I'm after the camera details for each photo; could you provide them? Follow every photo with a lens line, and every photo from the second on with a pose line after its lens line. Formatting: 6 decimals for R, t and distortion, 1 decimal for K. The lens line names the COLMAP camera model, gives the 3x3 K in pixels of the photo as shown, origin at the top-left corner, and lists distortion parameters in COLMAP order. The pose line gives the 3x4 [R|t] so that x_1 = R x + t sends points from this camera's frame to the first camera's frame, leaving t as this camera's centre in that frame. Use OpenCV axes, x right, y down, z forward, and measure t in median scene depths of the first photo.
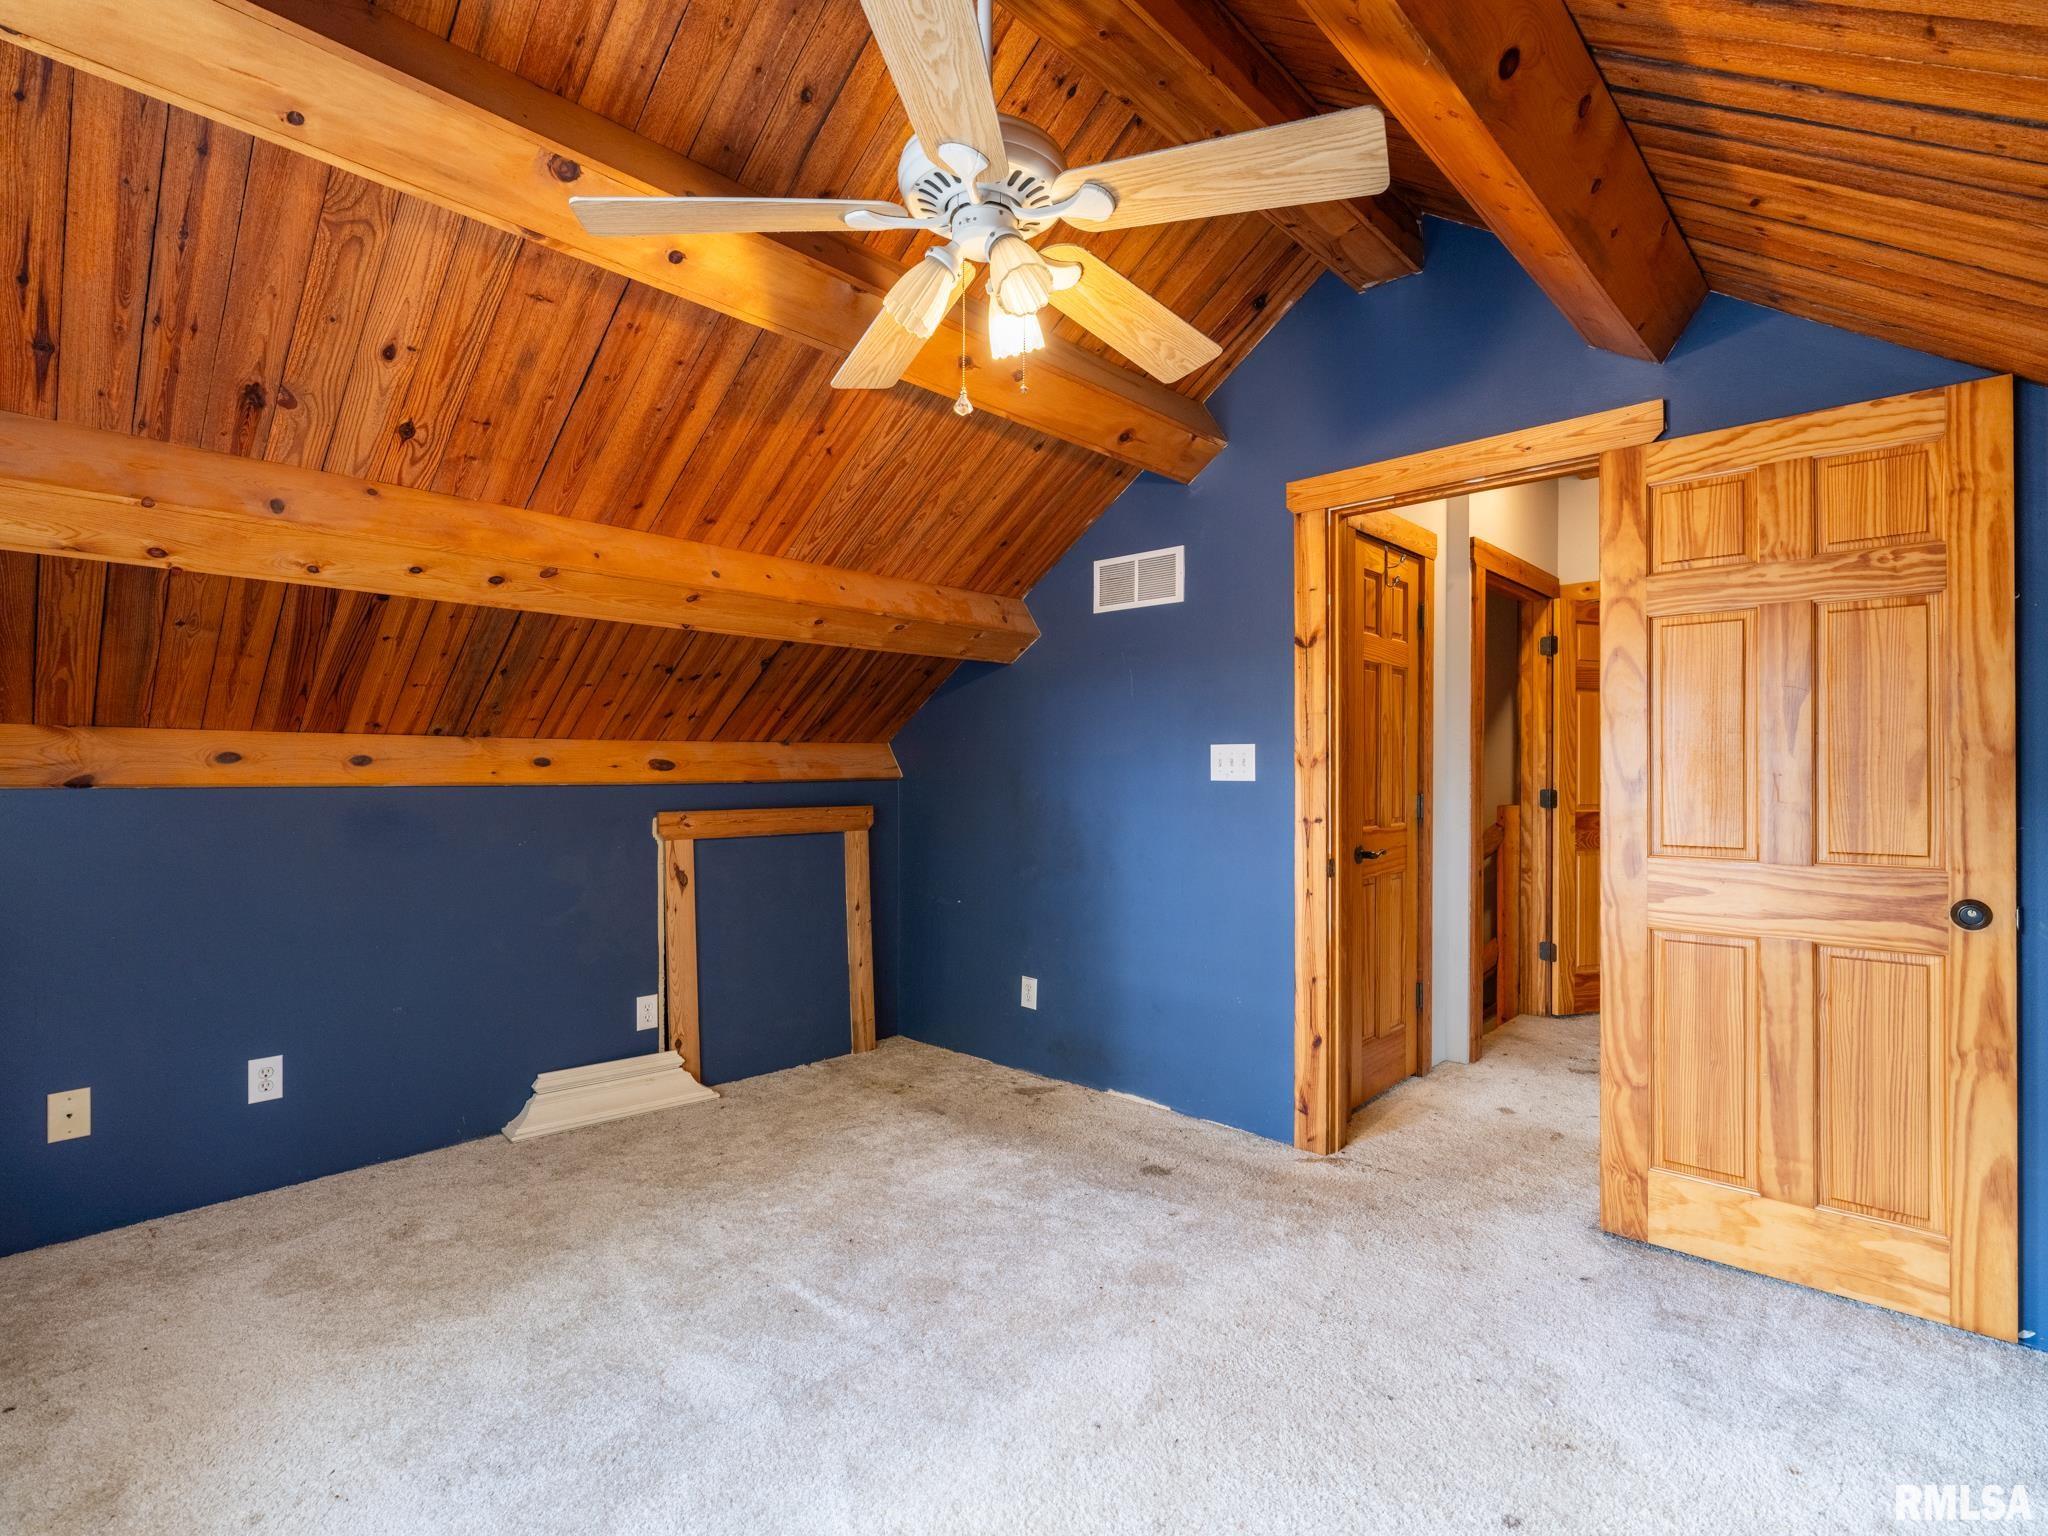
lens RADIAL K [[979.2, 0, 1024.0], [0, 979.2, 768.0], [0, 0, 1]] dist [-0.000677, 0.000126]
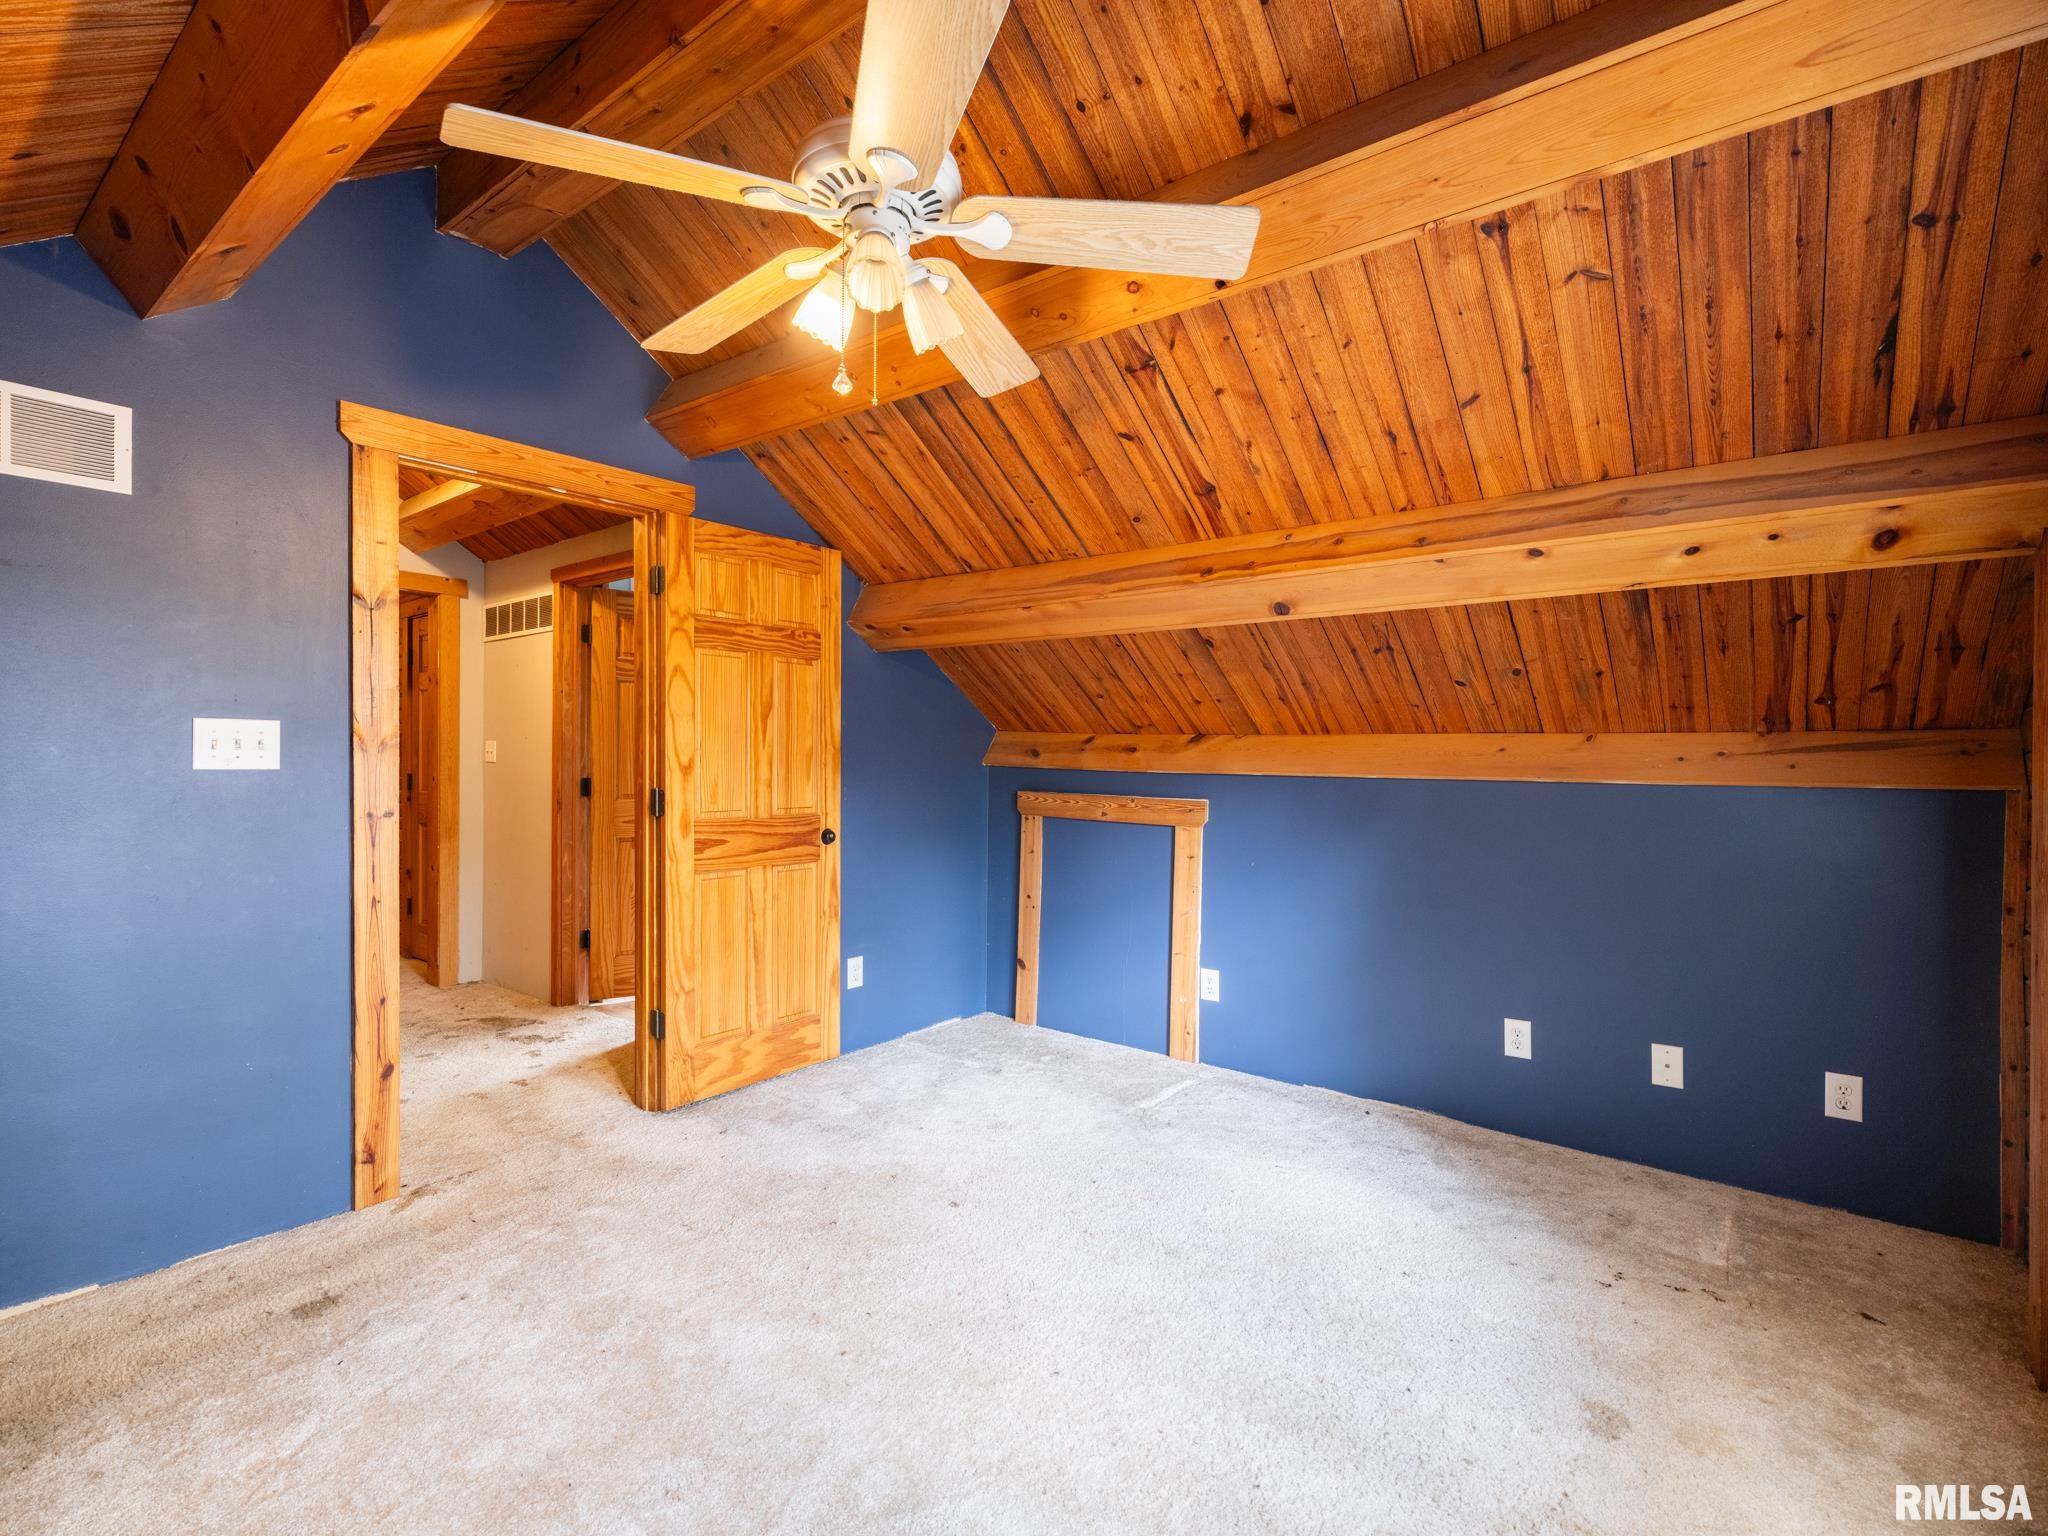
lens RADIAL K [[979.2, 0, 1024.0], [0, 979.2, 768.0], [0, 0, 1]] dist [-0.000677, 0.000126]
pose [[-0.080114, -0.010747, 0.996728, -0.743138], [-0.010333, 0.999897, 0.009950, -0.001890], [-0.996732, -0.009502, -0.080217, 0.636395]]
